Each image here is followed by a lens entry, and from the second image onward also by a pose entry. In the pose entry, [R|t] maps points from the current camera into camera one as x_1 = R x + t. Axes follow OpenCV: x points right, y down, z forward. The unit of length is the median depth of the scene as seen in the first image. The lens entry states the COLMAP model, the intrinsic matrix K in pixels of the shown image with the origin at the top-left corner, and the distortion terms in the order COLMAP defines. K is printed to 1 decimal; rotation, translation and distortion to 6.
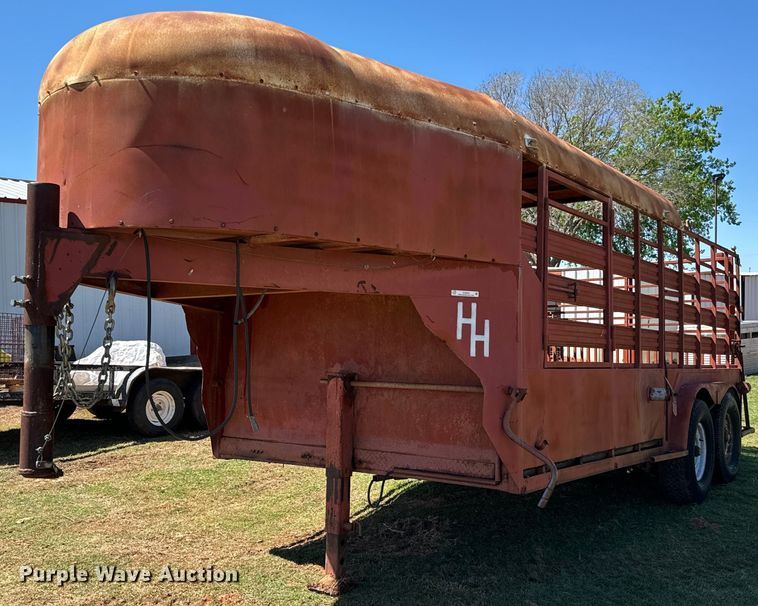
lens RADIAL K [[822.0, 0, 379.0], [0, 822.0, 303.0], [0, 0, 1]] dist [0.018243, 0.010014]
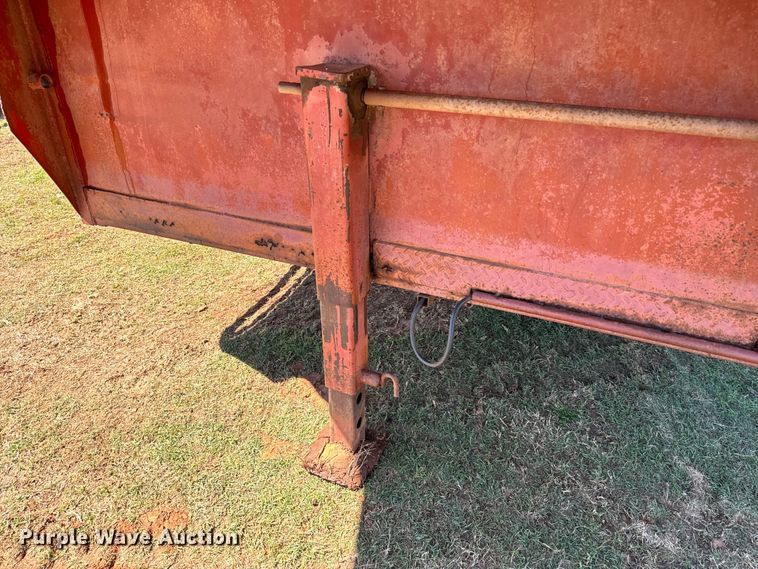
lens RADIAL K [[527.2, 0, 378.4], [0, 527.2, 289.6], [0, 0, 1]] dist [0.076509, -0.105317]
pose [[0.982514, -0.113252, 0.147786, -0.075145], [0.011681, 0.829666, 0.558137, 0.032308], [-0.185823, -0.546651, 0.816482, 0.742173]]
